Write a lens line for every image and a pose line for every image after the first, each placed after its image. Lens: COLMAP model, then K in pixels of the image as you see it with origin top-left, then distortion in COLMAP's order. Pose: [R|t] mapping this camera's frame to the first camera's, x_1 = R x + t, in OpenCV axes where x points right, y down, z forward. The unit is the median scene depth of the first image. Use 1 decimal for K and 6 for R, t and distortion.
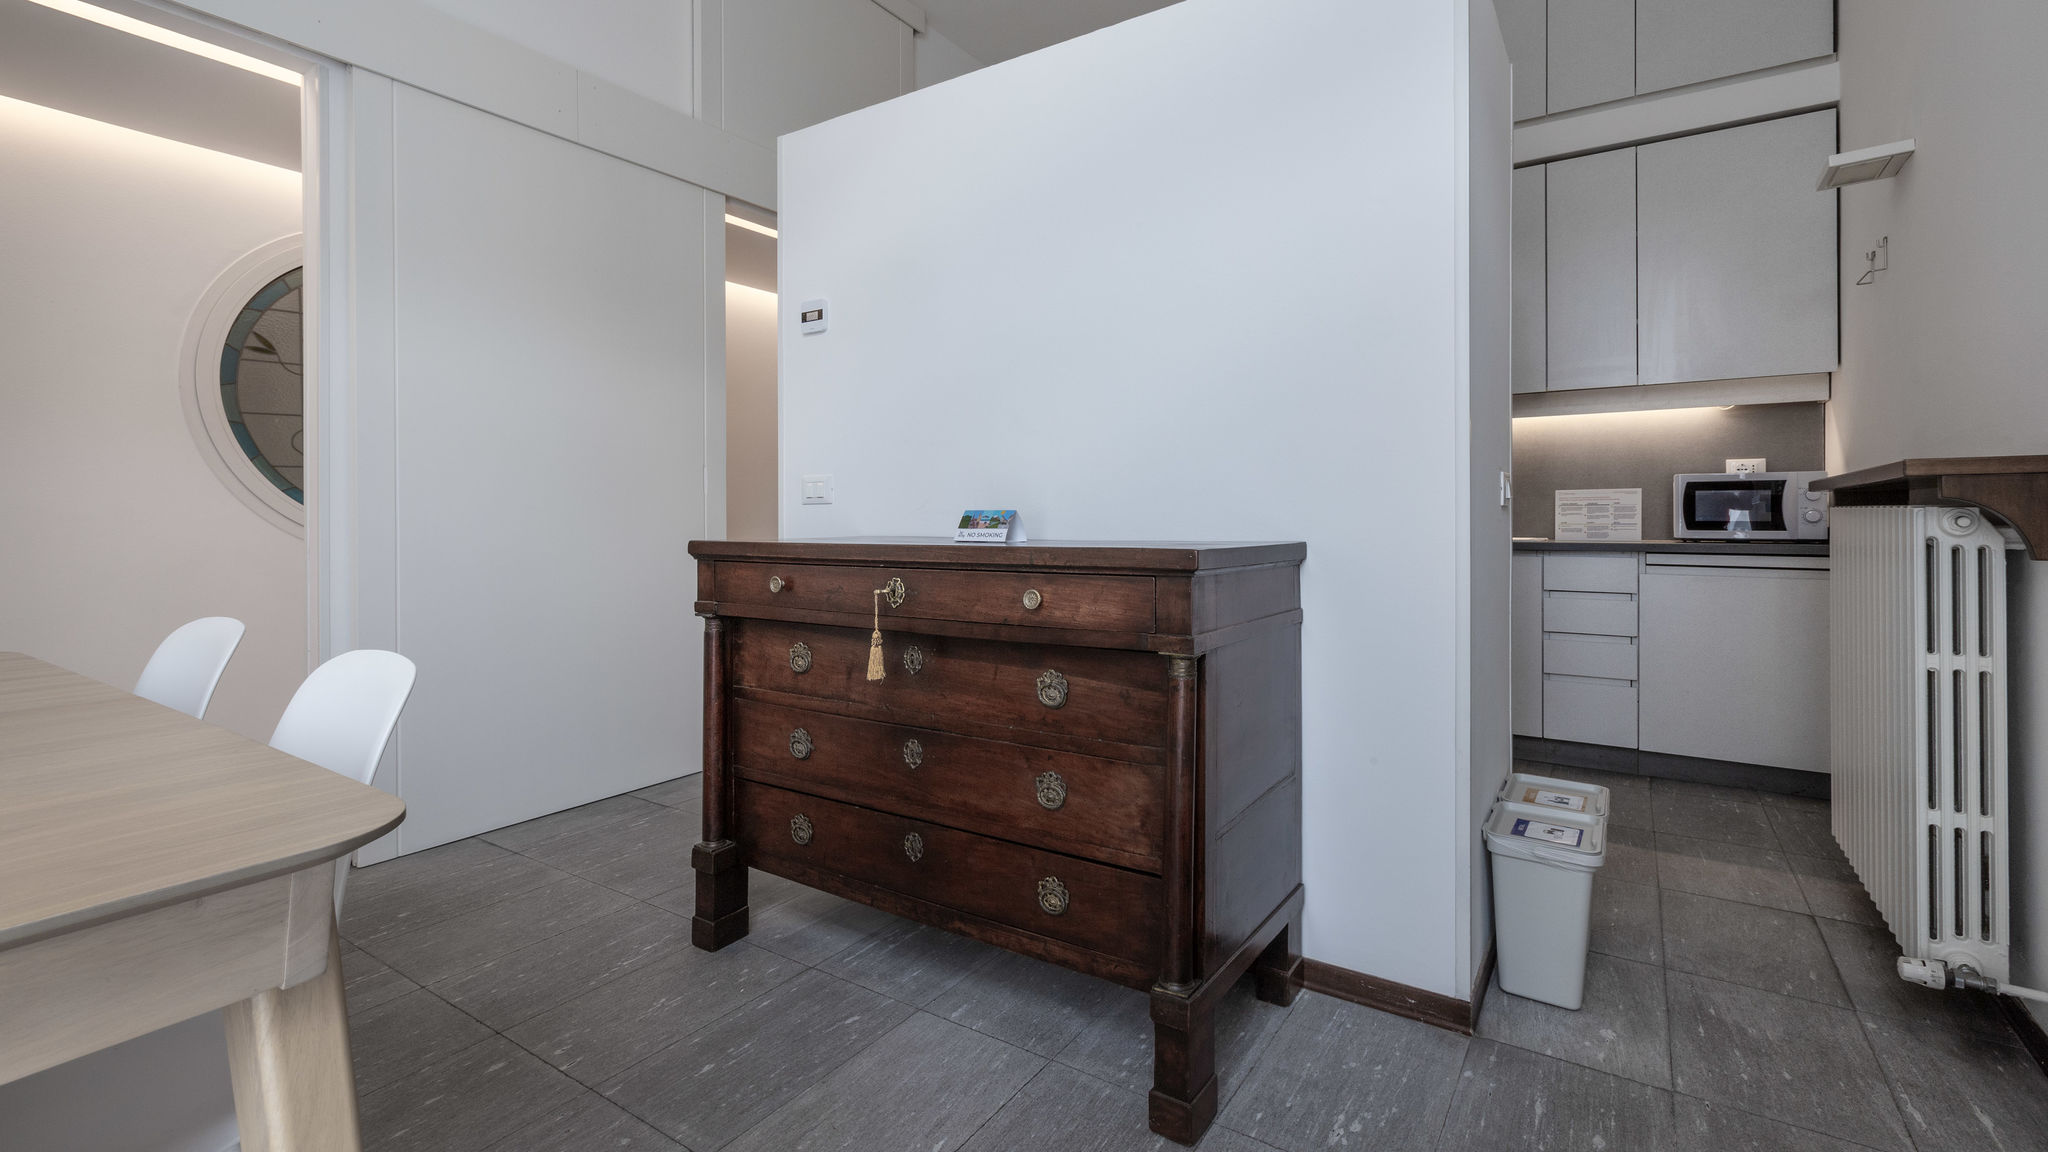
lens RADIAL K [[916.2, 0, 1013.3], [0, 916.2, 512.5], [0, 0, 1]] dist [-0.002075, -0.000204]
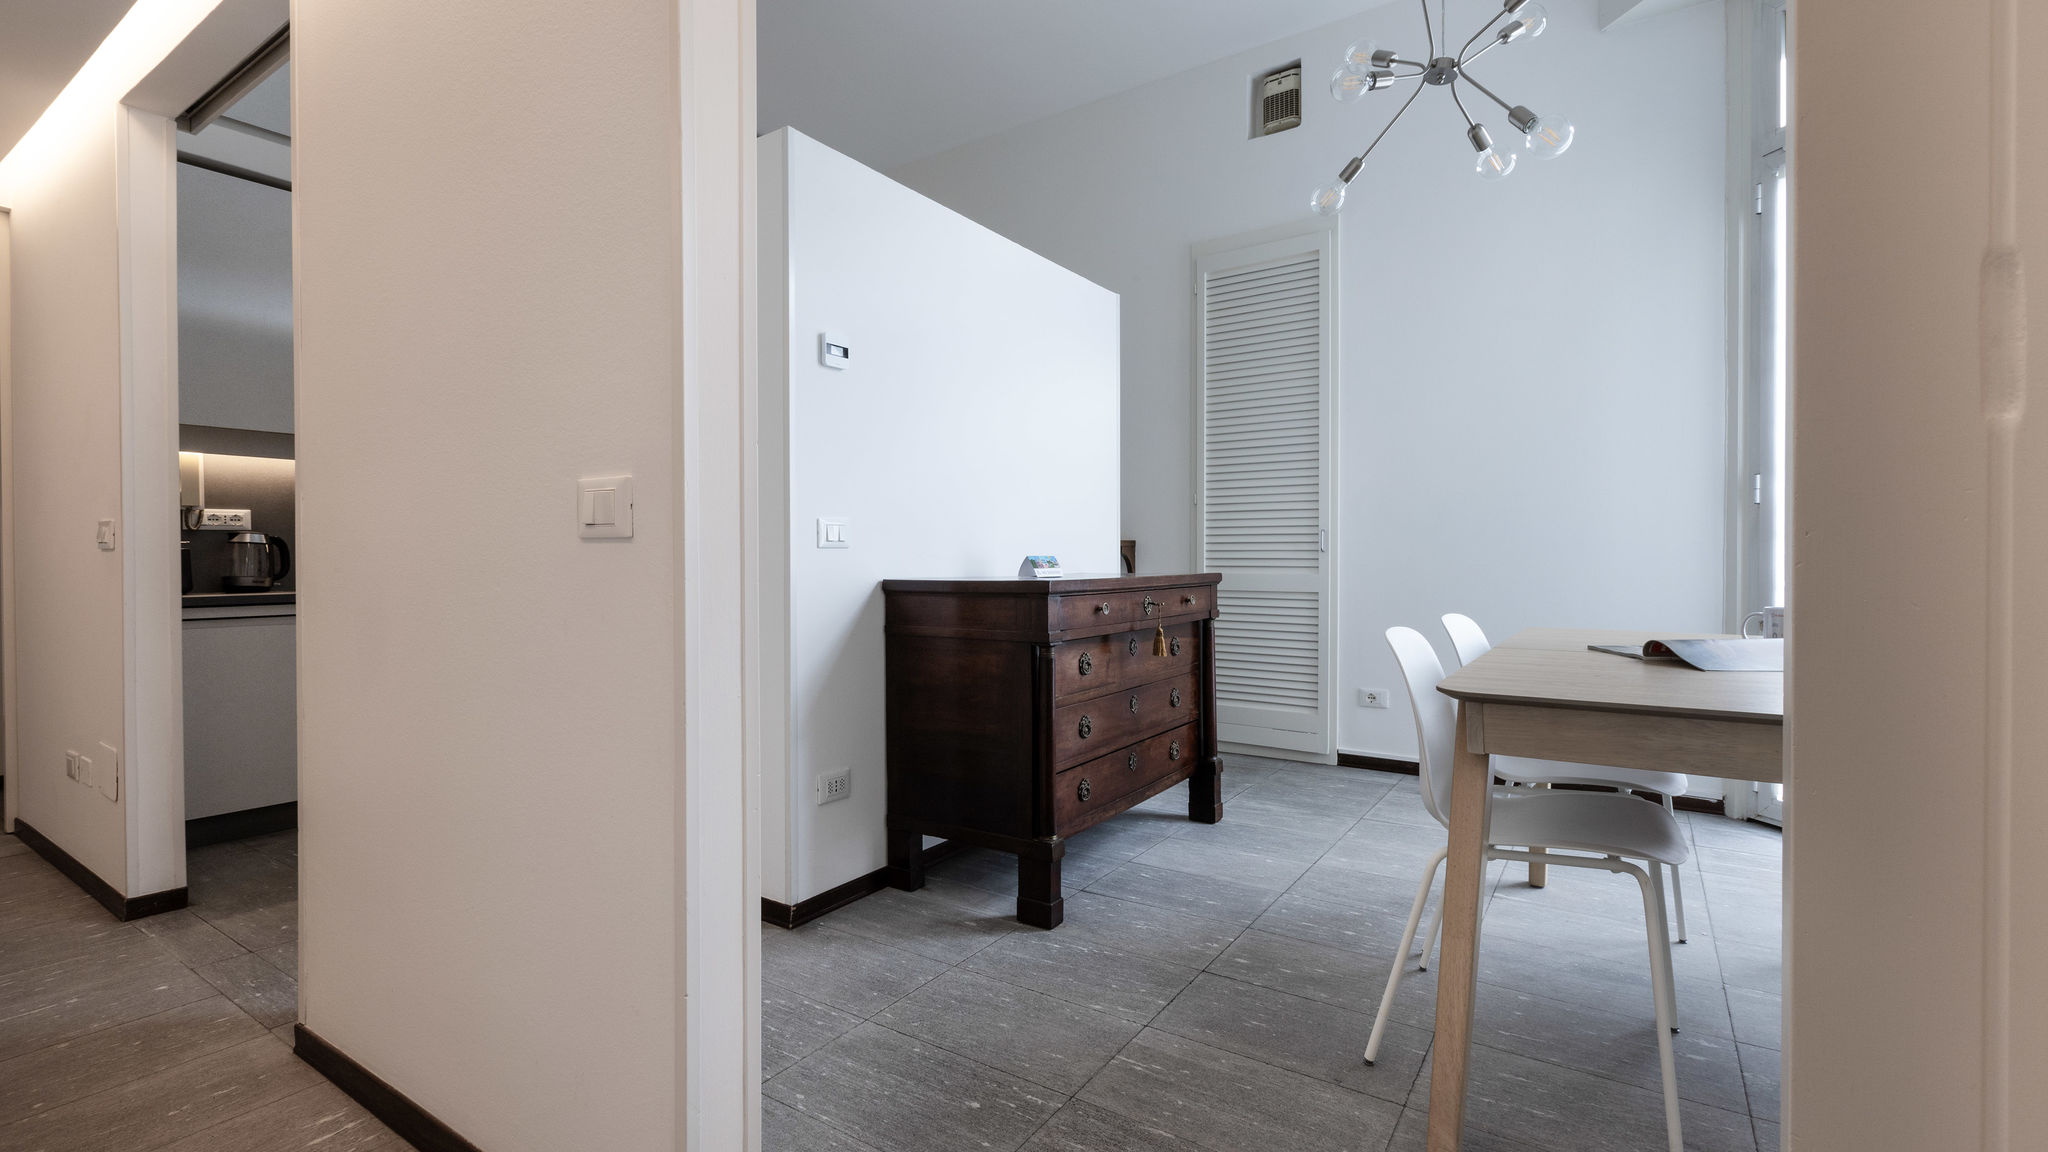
lens RADIAL K [[916.2, 0, 1020.6], [0, 916.2, 570.8], [0, 0, 1]] dist [-0.002075, -0.000204]
pose [[-0.003715, -0.011384, 0.999928, -1.653517], [-0.001546, 0.999934, 0.011378, 0.004587], [-0.999992, -0.001503, -0.003732, 1.144708]]
